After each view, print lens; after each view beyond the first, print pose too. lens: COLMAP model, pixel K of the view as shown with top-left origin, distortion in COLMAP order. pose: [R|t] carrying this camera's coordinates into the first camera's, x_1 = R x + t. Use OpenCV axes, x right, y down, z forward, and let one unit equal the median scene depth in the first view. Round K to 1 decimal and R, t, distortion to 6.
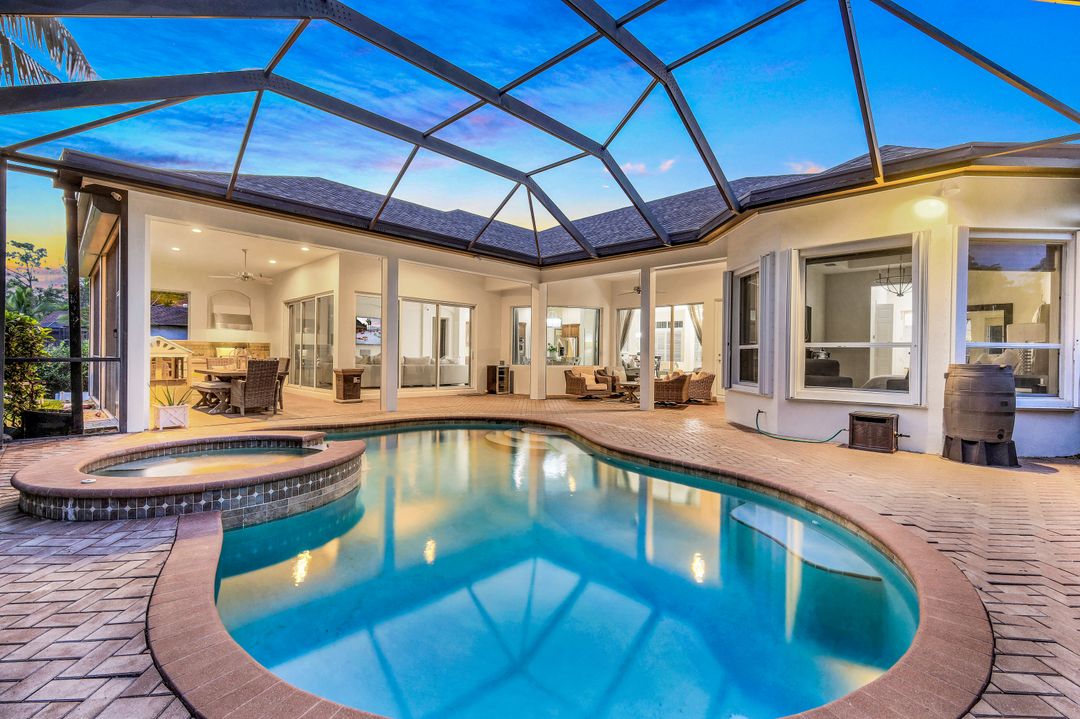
lens RADIAL K [[478.1, 0, 549.1], [0, 478.1, 356.7], [0, 0, 1]] dist [0.009538, -0.000244]
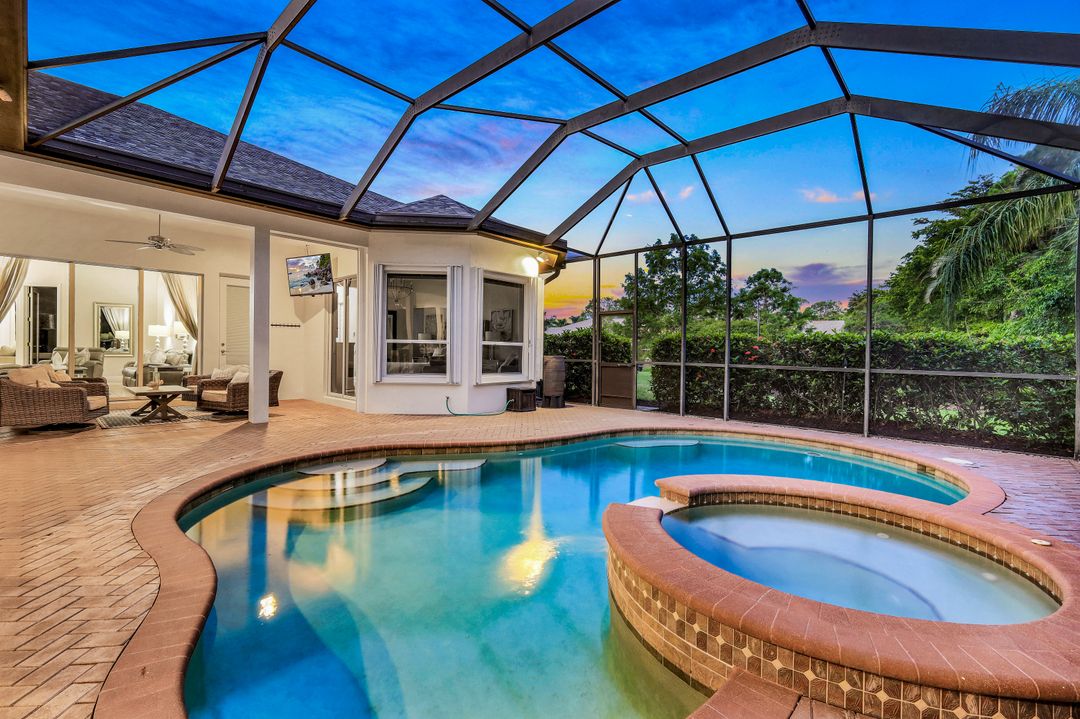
lens RADIAL K [[478.1, 0, 549.1], [0, 478.1, 356.7], [0, 0, 1]] dist [0.009538, -0.000244]
pose [[-0.028035, -0.026883, 0.999245, -0.833565], [-0.016587, 0.999513, 0.026425, -0.025011], [-0.999469, -0.015833, -0.028467, 0.892893]]
